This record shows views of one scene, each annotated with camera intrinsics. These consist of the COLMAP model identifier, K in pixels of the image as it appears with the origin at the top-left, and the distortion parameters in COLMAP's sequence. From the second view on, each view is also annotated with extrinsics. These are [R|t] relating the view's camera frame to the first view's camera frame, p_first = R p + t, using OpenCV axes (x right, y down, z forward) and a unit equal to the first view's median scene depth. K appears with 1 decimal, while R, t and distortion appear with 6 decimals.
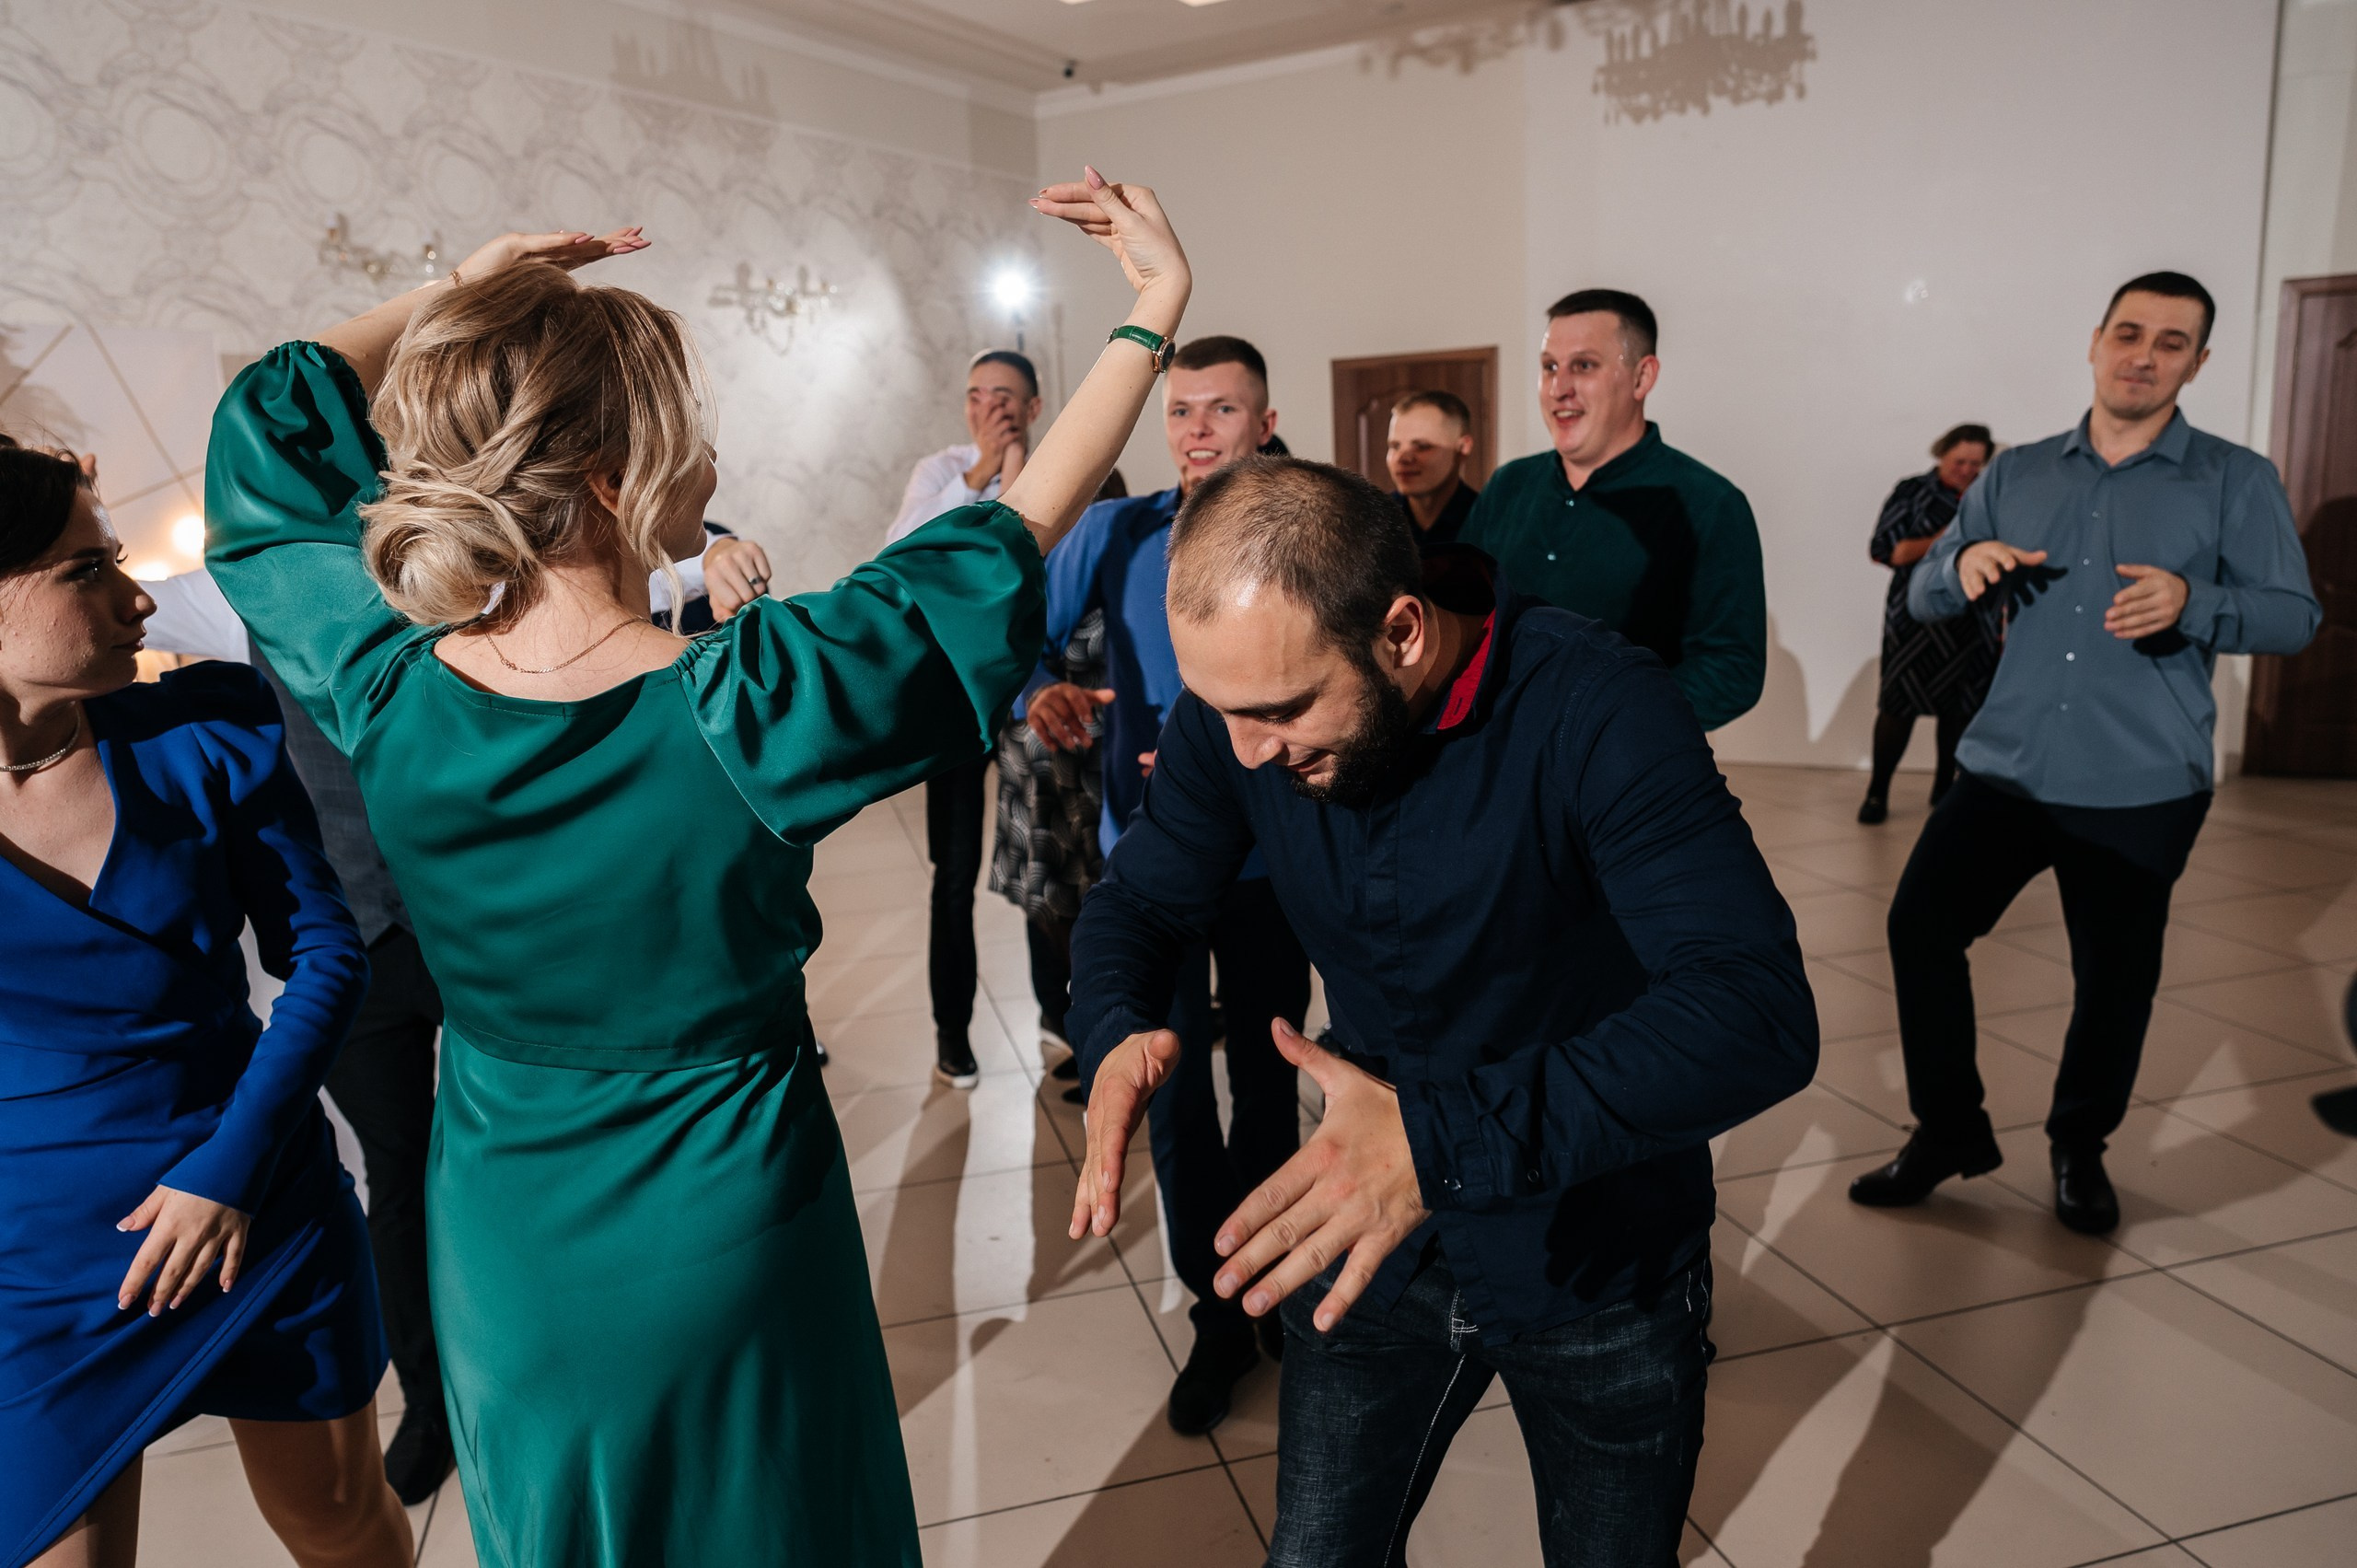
lens RADIAL K [[1598.3, 0, 1159.2], [0, 1598.3, 784.5], [0, 0, 1]] dist [0.000182, 0.002192]
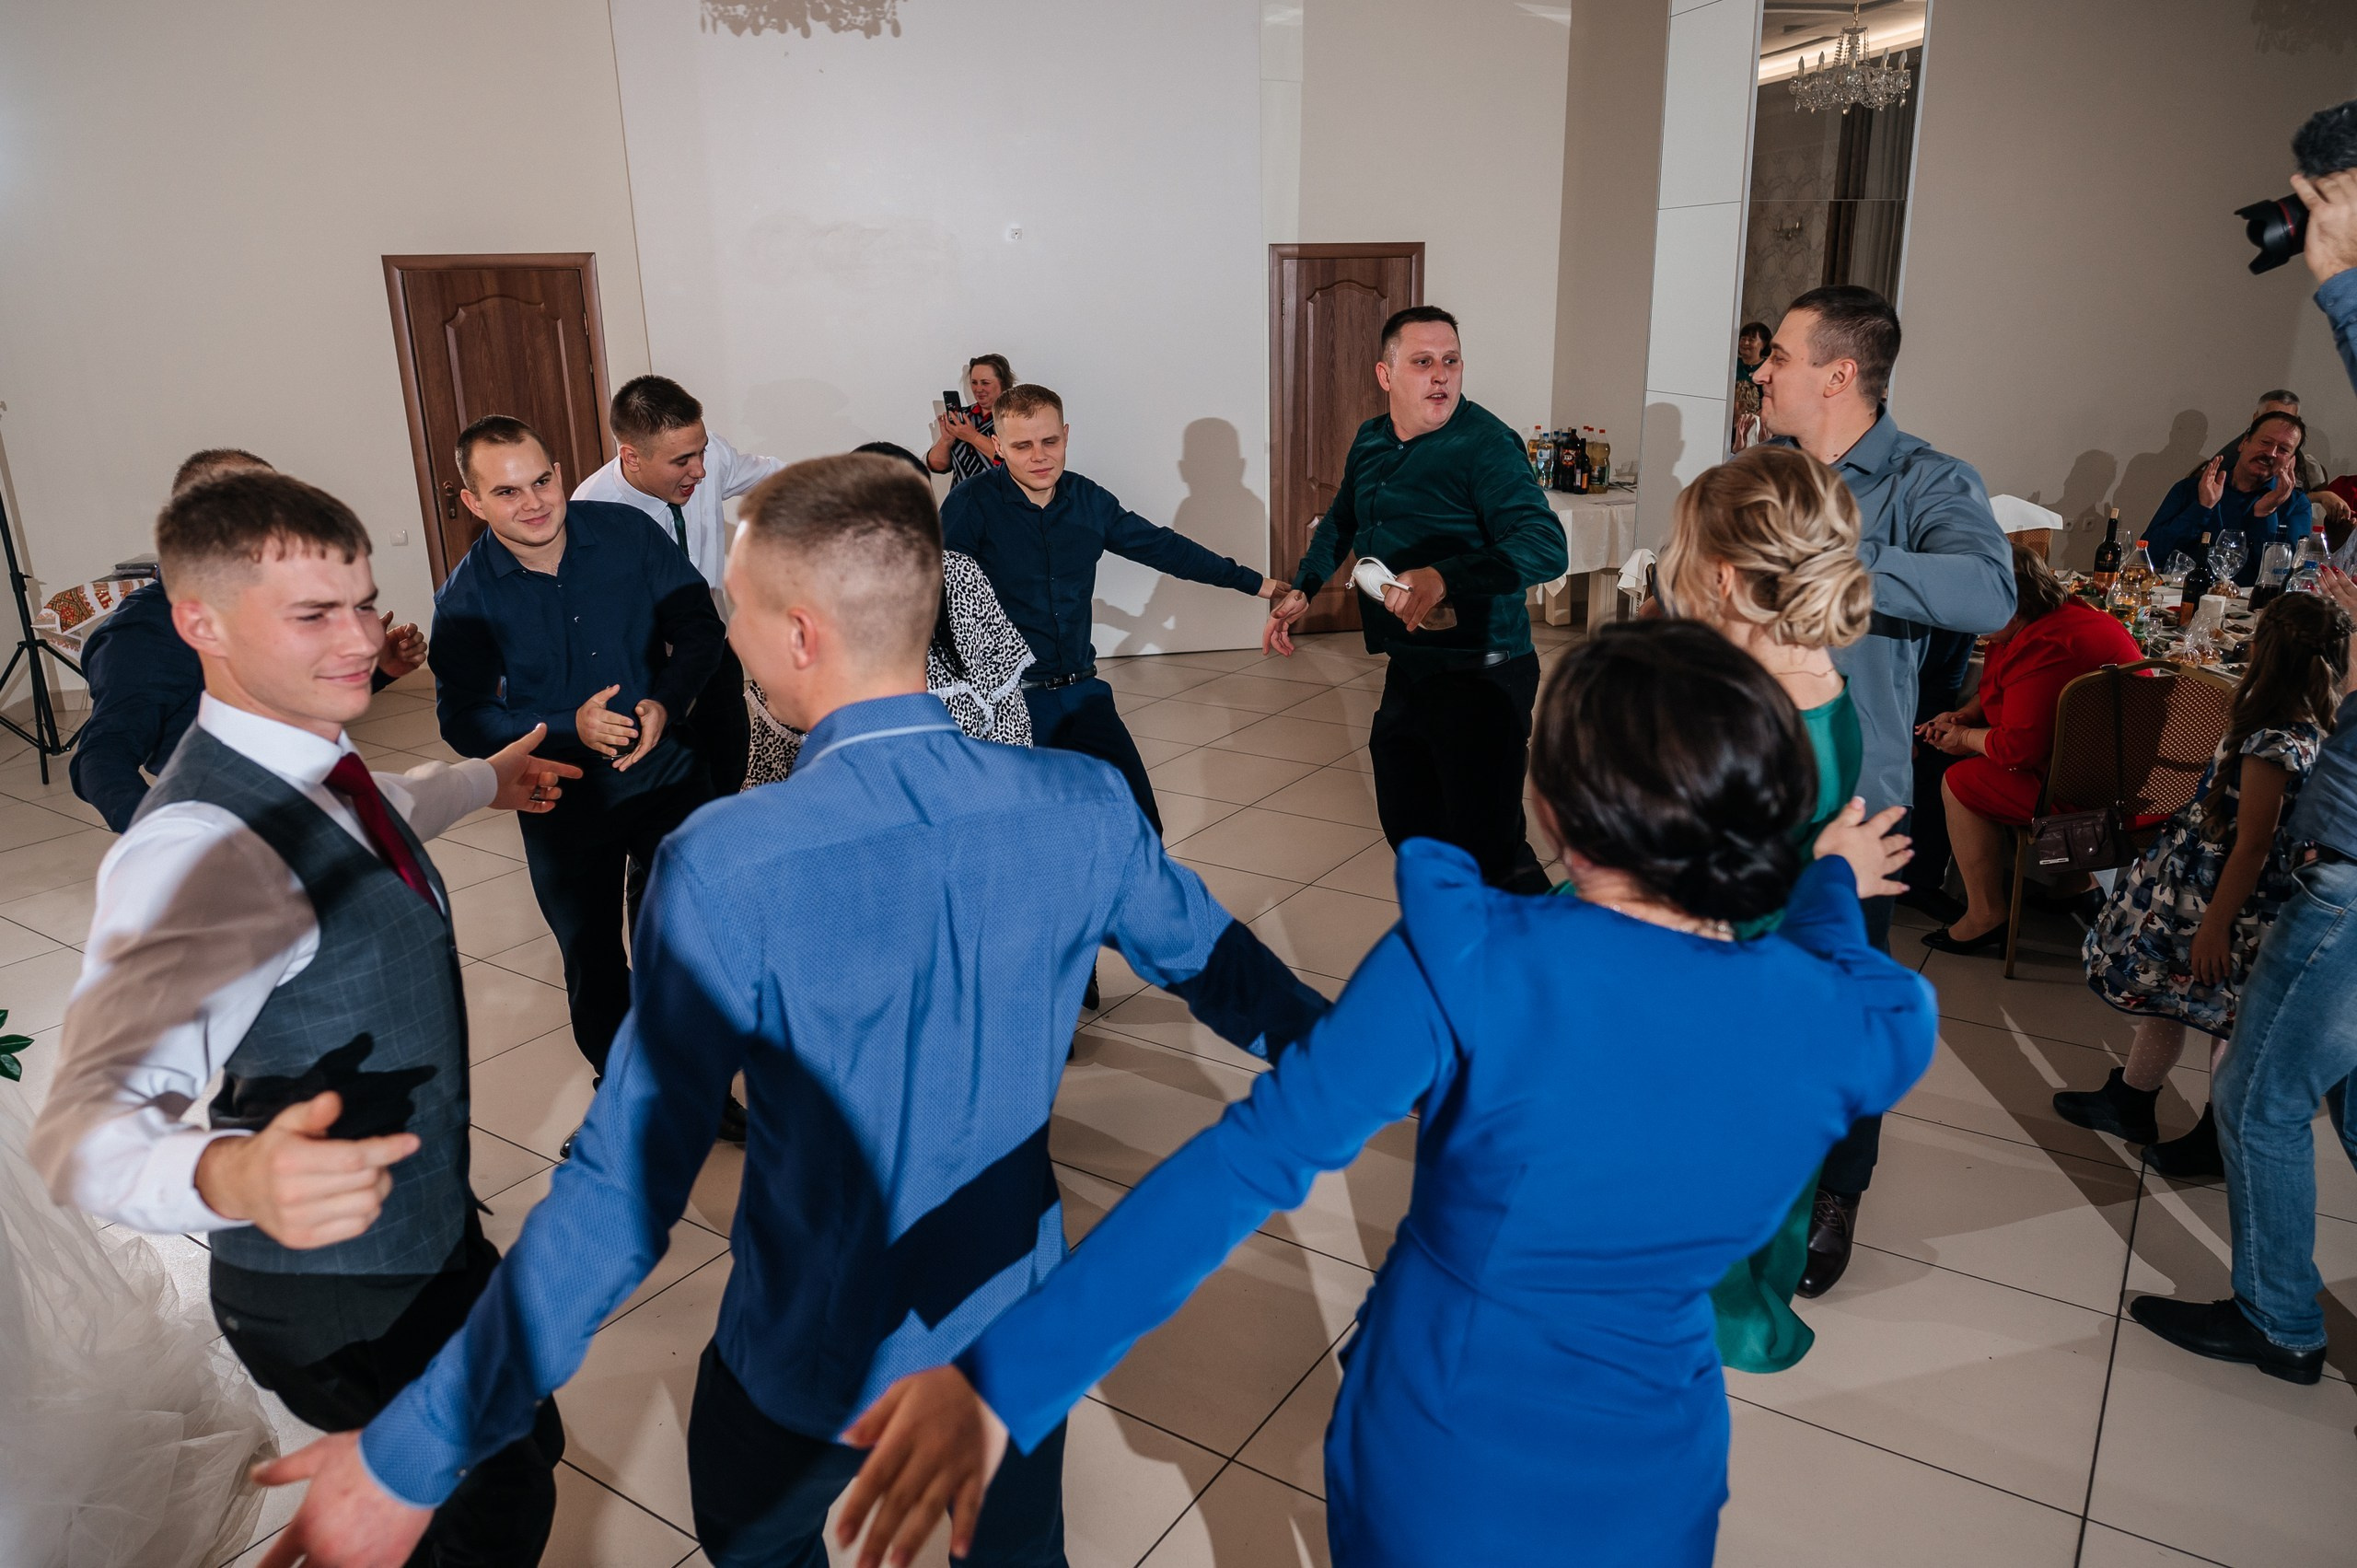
lens RADIAL K [[1643.2, 0, 1153.1], [0, 1643.2, 759.4], [0, 0, 1]] dist [-0.005141, 0.010683]
pose [[0.744598, -0.146244, 0.651296, -0.240433], [0.111925, 0.989245, 0.094170, -0.041973], [-0.658063, 0.002778, 0.752958, 0.078634]]
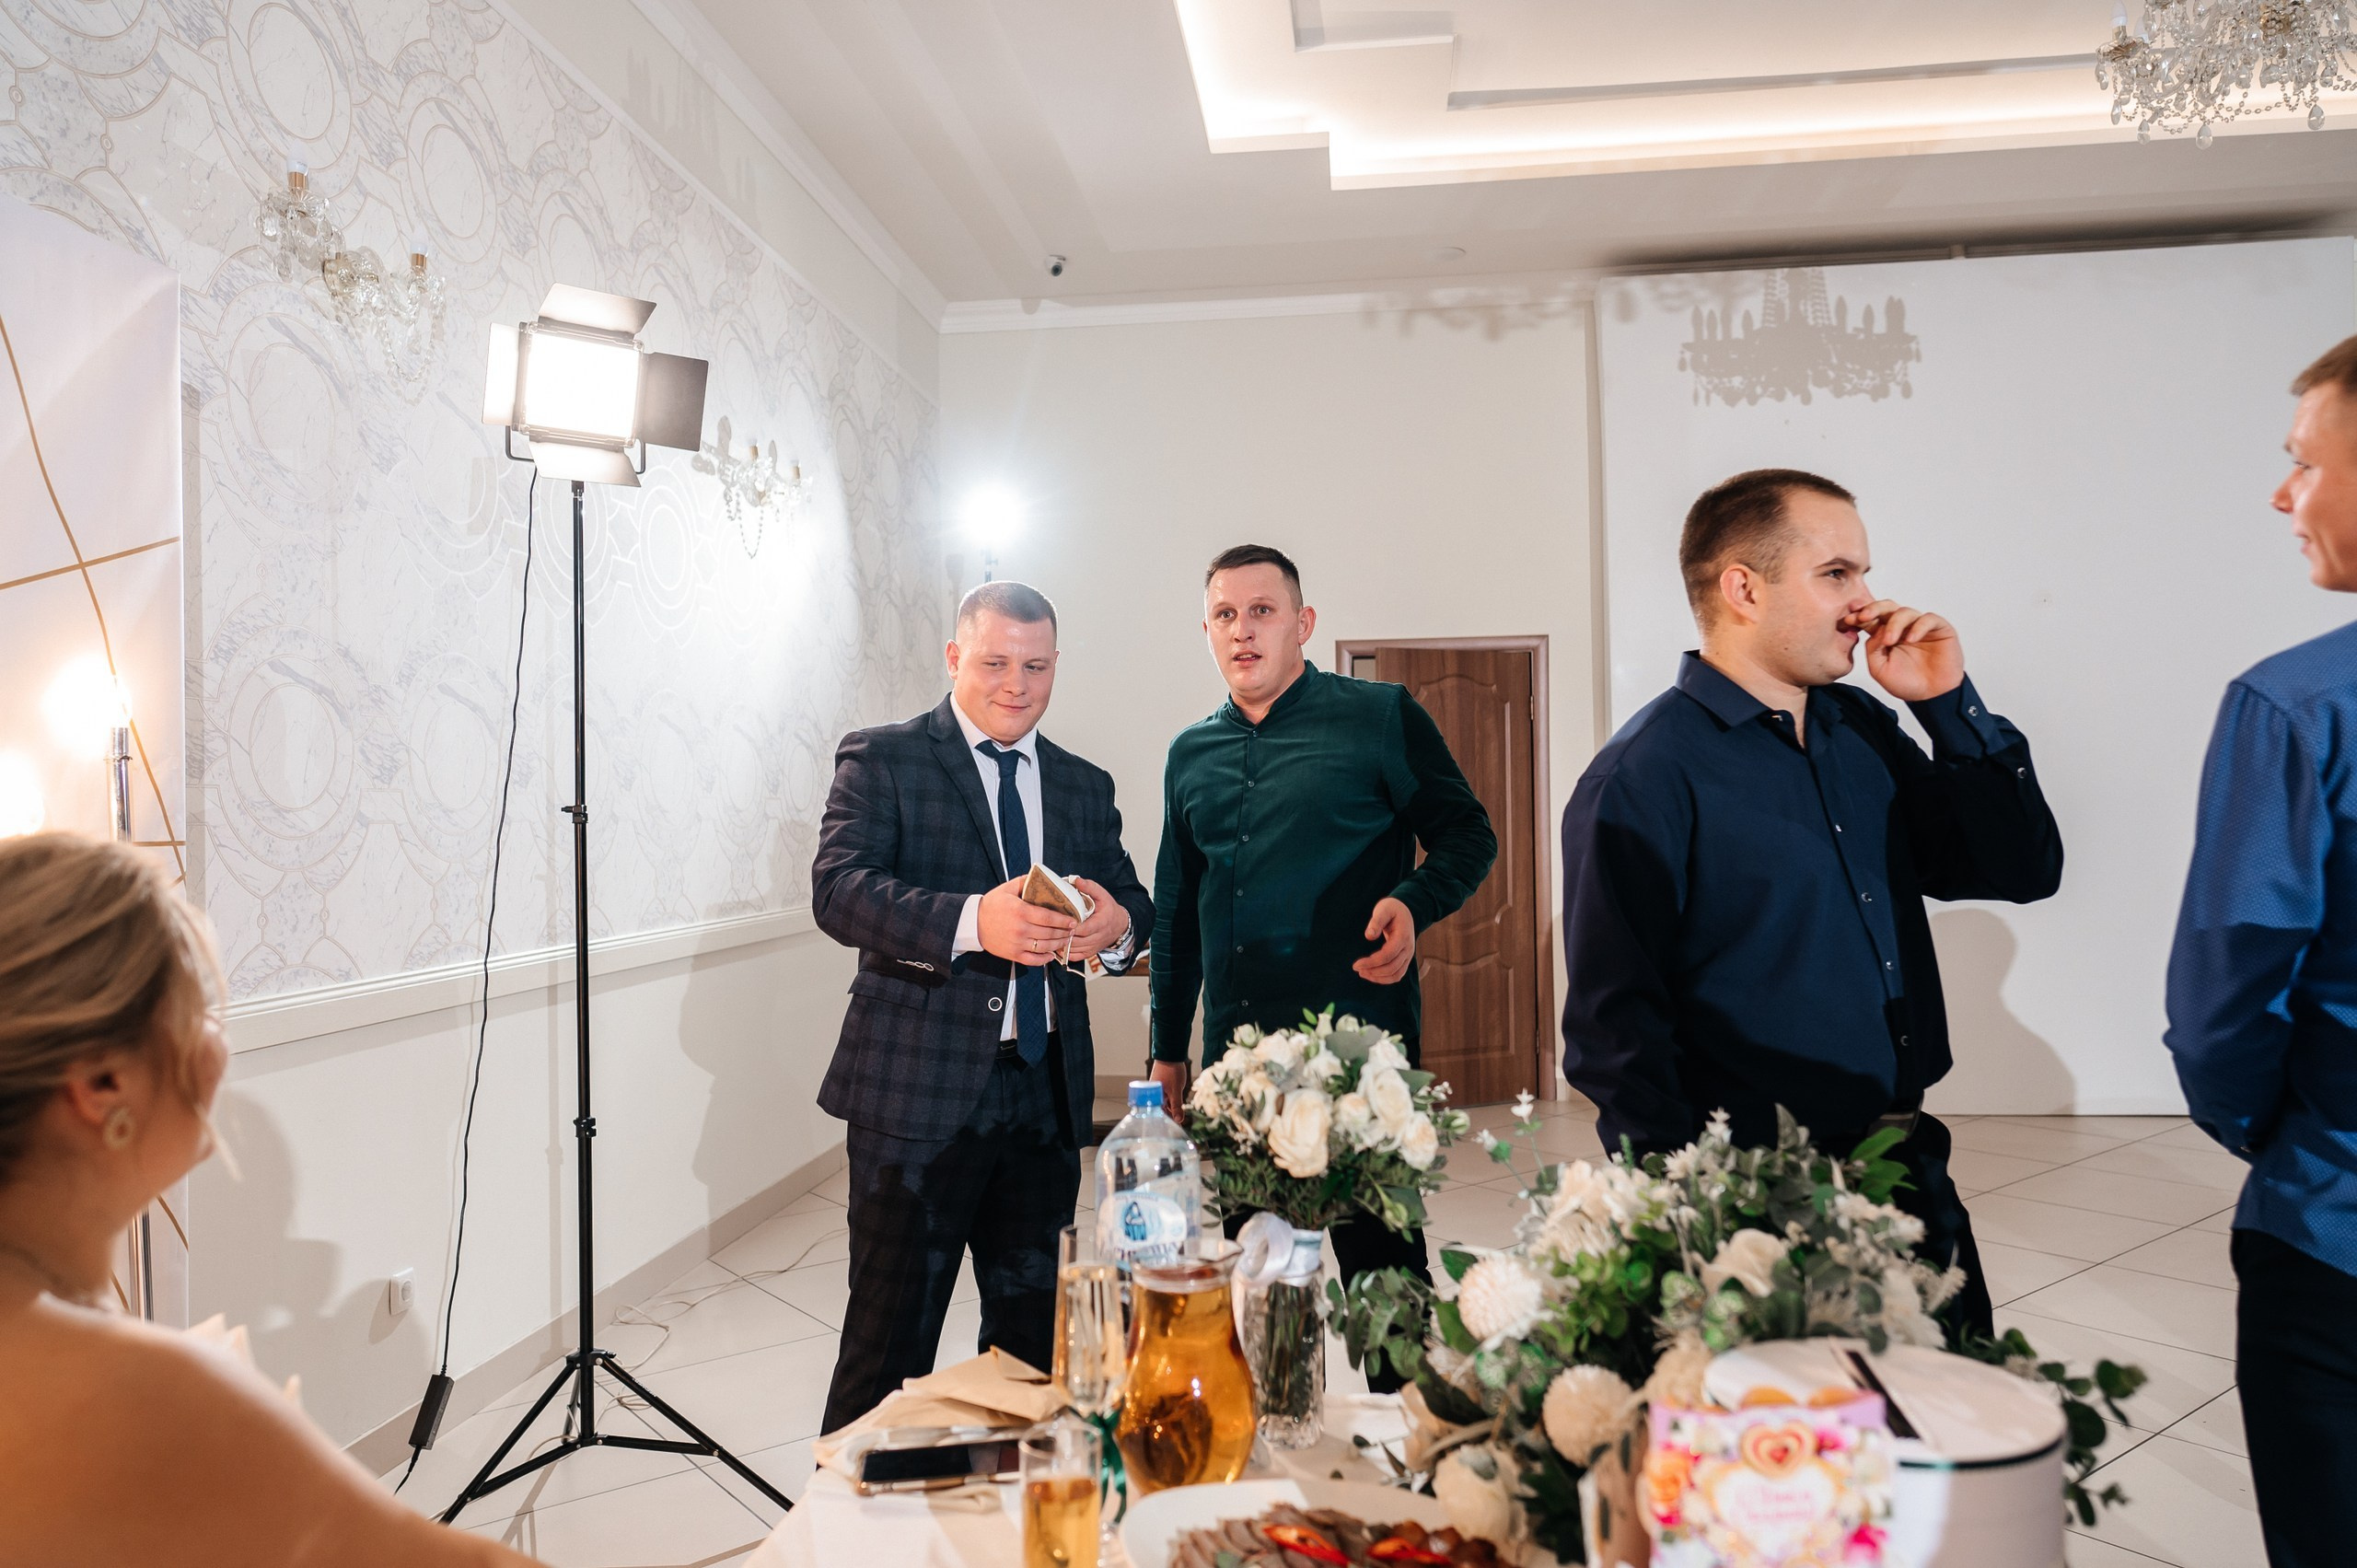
lens RADIAL K [[1598.3, 0, 1180.9], [0, 1598.3, 781.1], [0, 0, 1]] dist [0.000182, 0.002192]
pose [[0.917084, 0.041359, 0.396542, -0.357920], [0.048458, 0.975668, -0.213830, -0.023502], [-0.395738, 0.215316, 0.892766, 0.366401]]
